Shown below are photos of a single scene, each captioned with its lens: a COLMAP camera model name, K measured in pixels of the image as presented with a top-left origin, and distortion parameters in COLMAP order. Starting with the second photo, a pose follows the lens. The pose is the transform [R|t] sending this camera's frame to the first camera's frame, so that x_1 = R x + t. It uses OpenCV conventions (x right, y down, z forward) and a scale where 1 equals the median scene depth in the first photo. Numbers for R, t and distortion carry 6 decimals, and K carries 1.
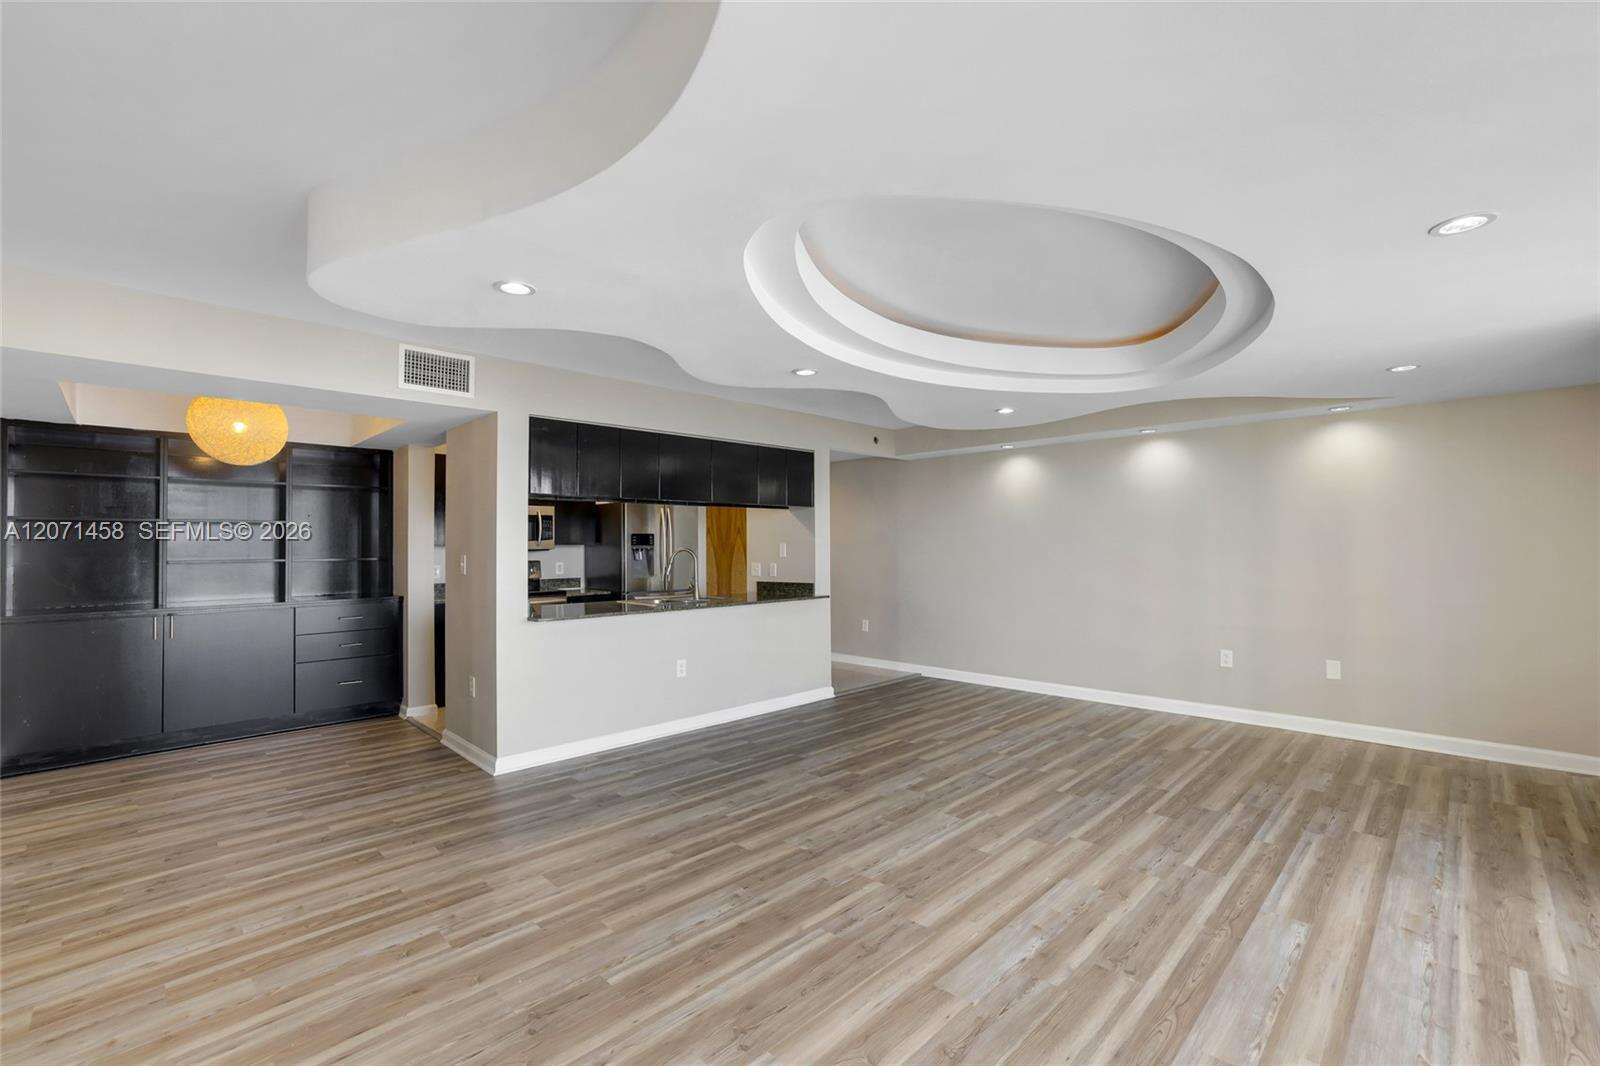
lens RADIAL K [[686.1, 0, 798.2], [0, 686.1, 527.8], [0, 0, 1]] dist [-0.057315, 0.032516]
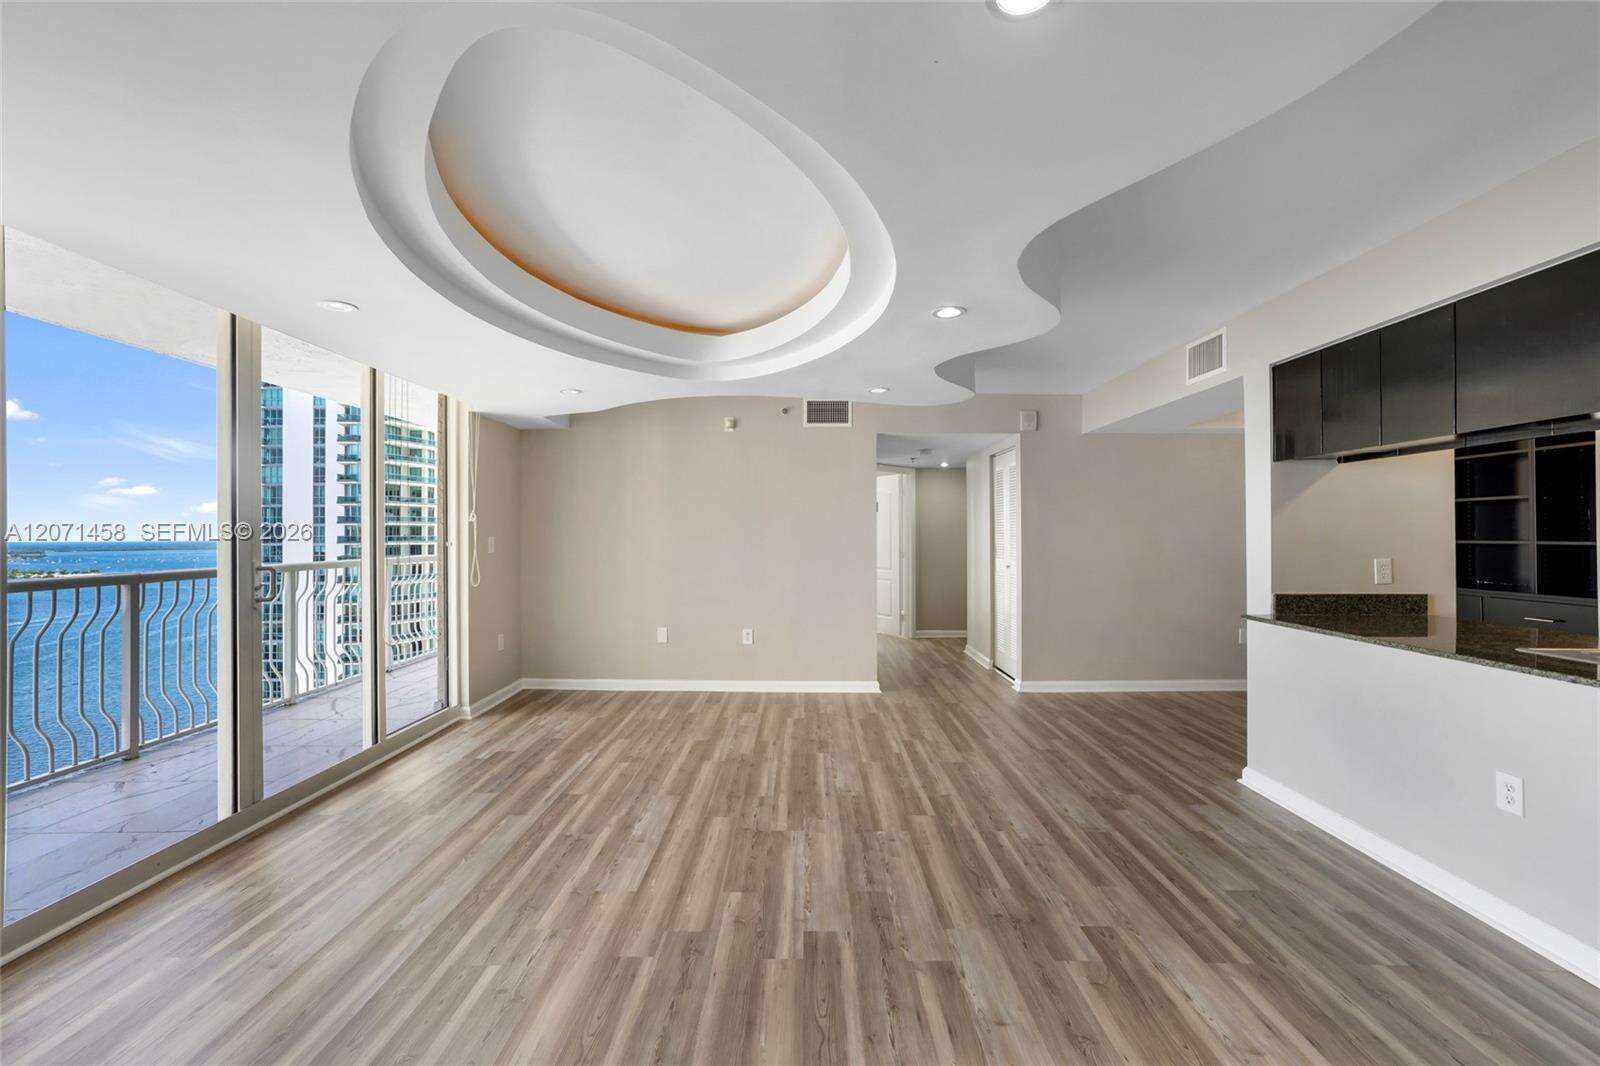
lens RADIAL K [[686.1, 0, 798.2], [0, 686.1, 527.8], [0, 0, 1]] dist [-0.057315, 0.032516]
pose [[-0.712376, 0.003194, -0.701791, 0.703421], [0.026667, 0.999391, -0.022521, 0.038125], [0.701291, -0.034758, -0.712027, 1.454353]]
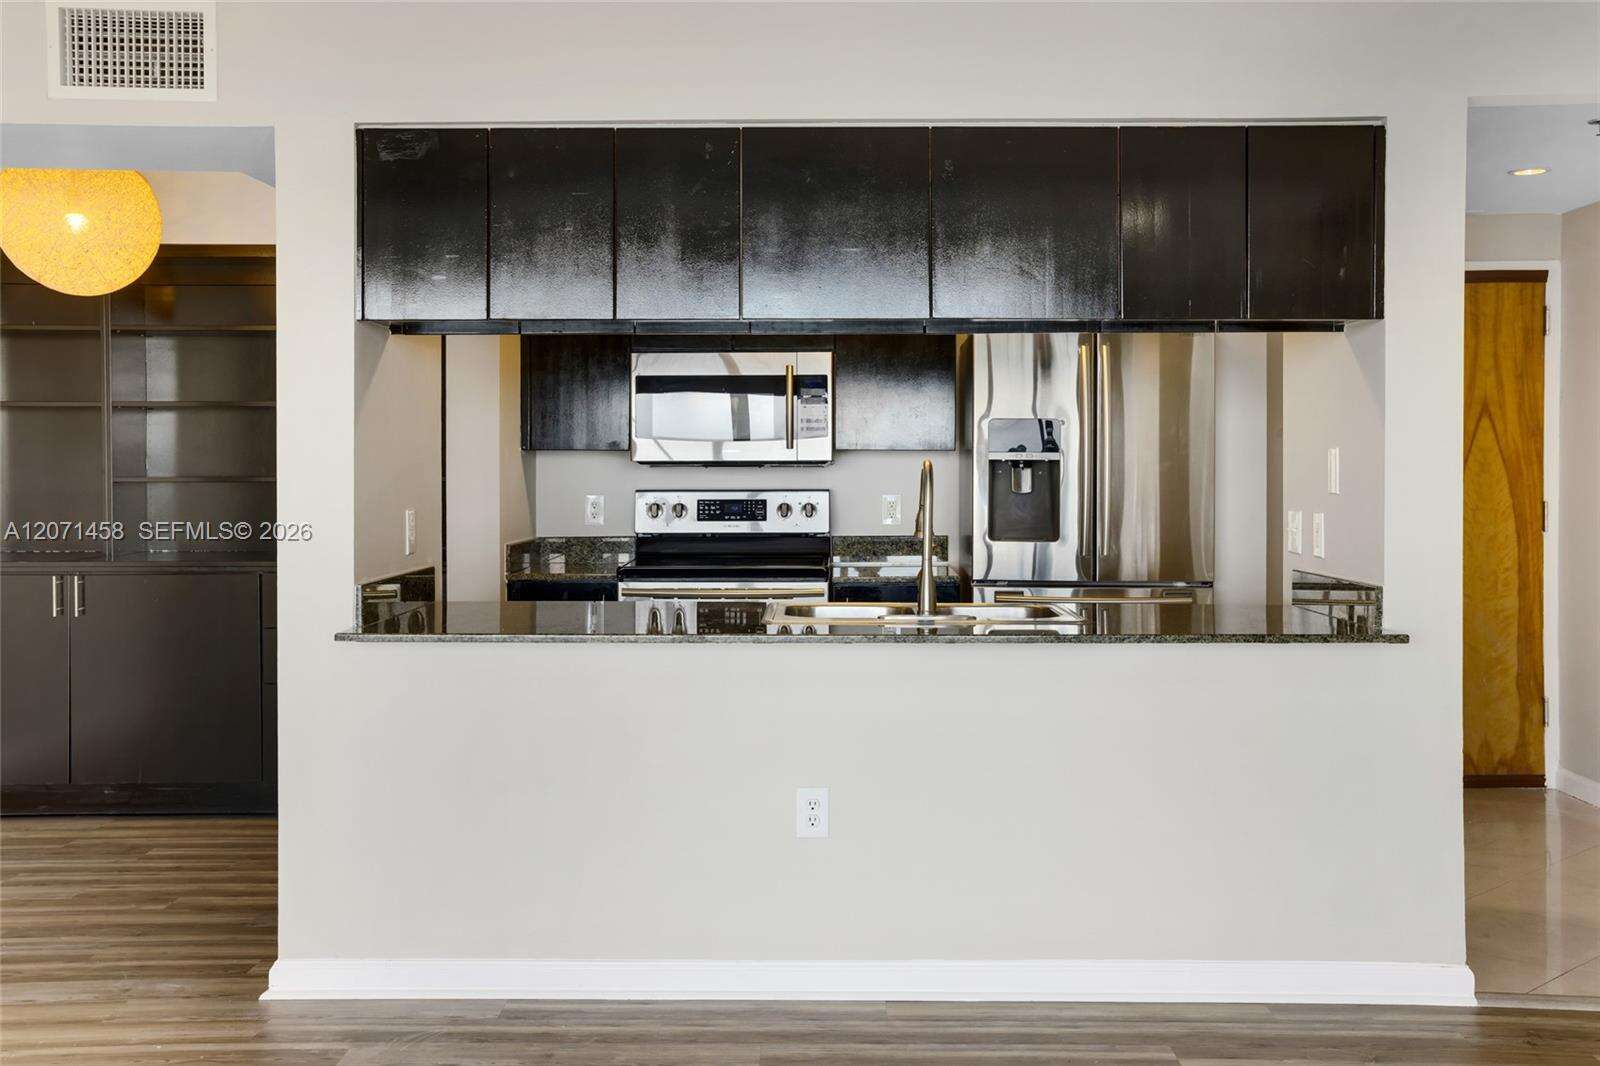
lens RADIAL K [[1650.0, 0, 819.9], [0, 1650.0, 460.4], [0, 0, 1]] dist [-0.040562, 0.215385]
pose [[0.700934, 0.009331, -0.713165, 0.607996], [0.012304, 0.999607, 0.025172, 0.014168], [0.713120, -0.026419, 0.700544, 0.629064]]
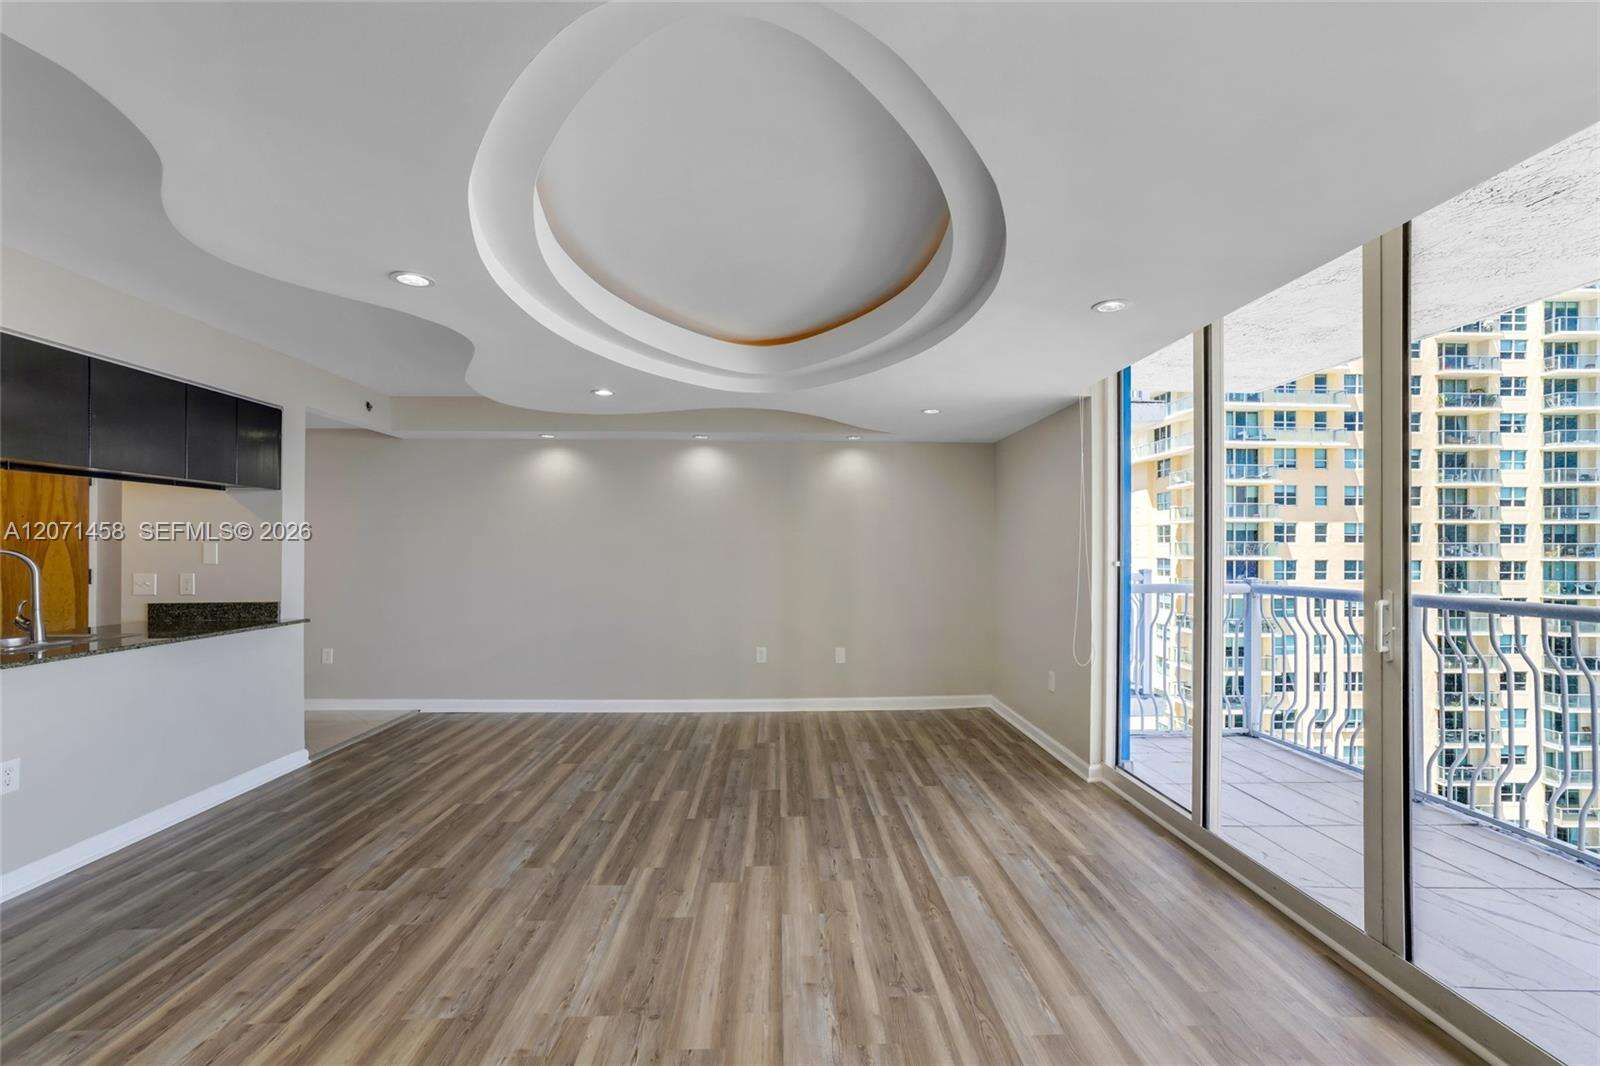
lens RADIAL K [[691.0, 0, 808.2], [0, 691.0, 547.1], [0, 0, 1]] dist [-0.049734, 0.026770]
pose [[0.673422, 0.011834, 0.739163, -0.212618], [-0.026499, 0.999616, 0.008138, 0.011944], [-0.738783, -0.025068, 0.673477, 0.289384]]
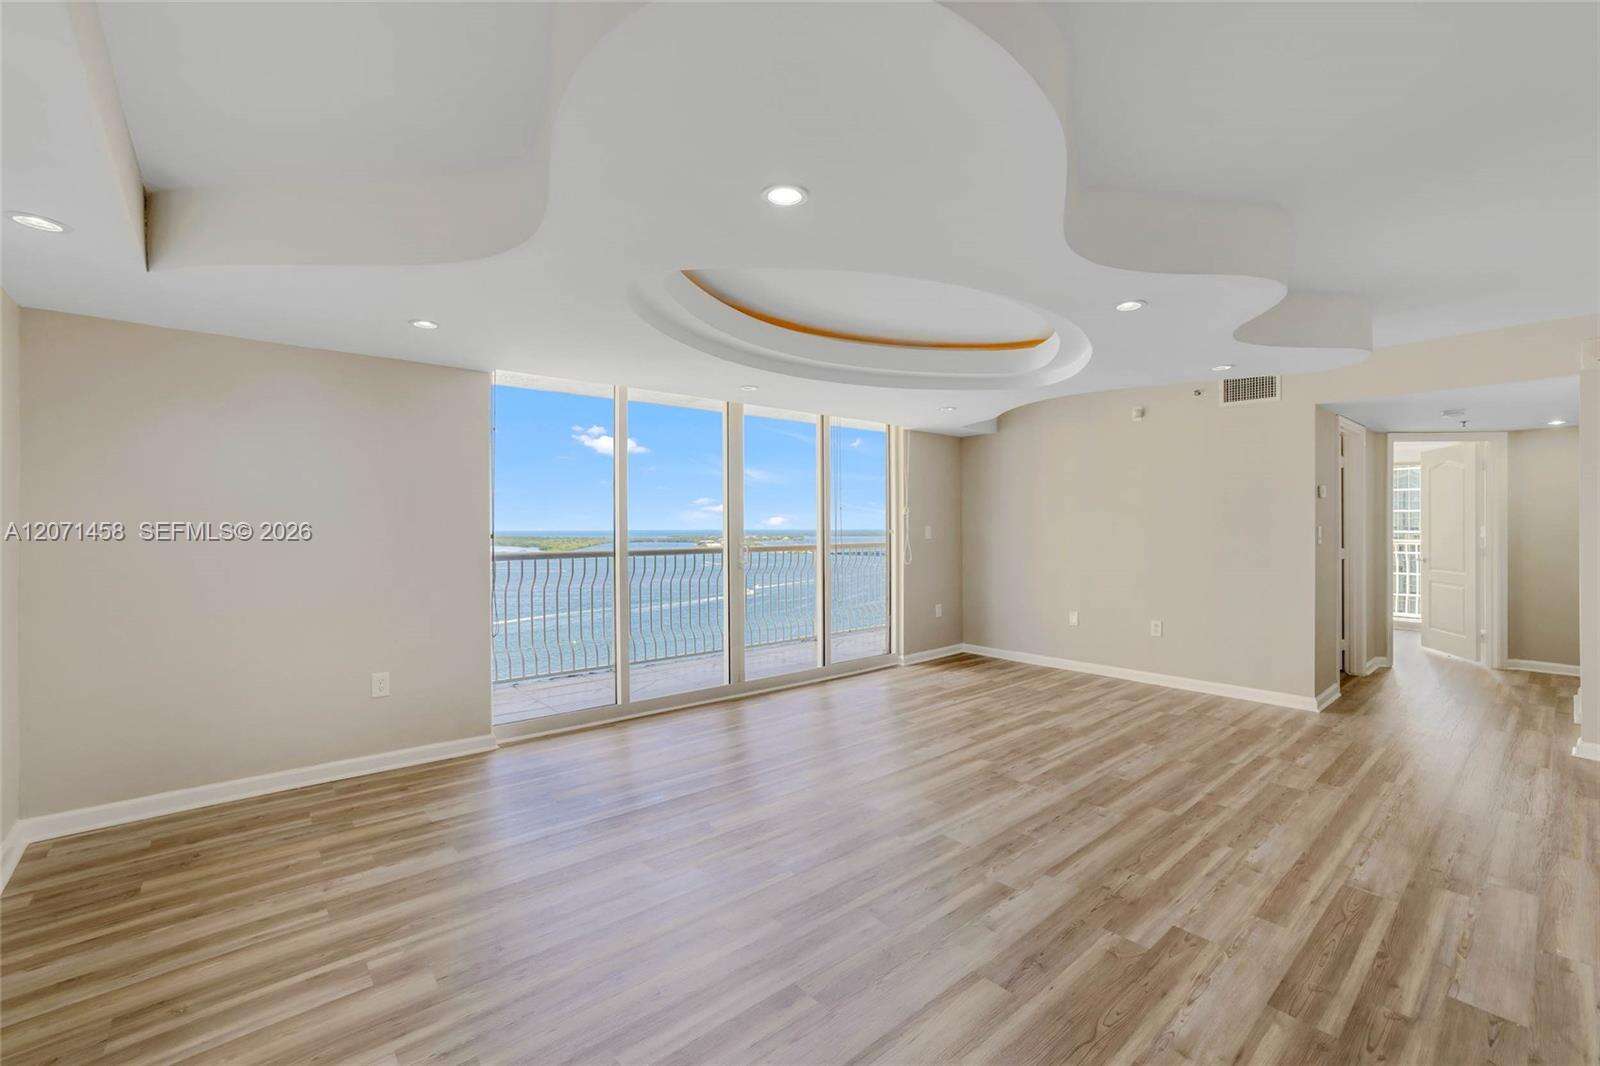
lens RADIAL K [[684.4, 0, 808.1], [0, 684.4, 523.9], [0, 0, 1]] dist [-0.045631, 0.026735]
pose [[-0.998176, 0.009354, 0.059636, 0.347796], [0.007582, 0.999525, -0.029875, 0.055129], [-0.059887, -0.029368, -0.997773, 1.841039]]
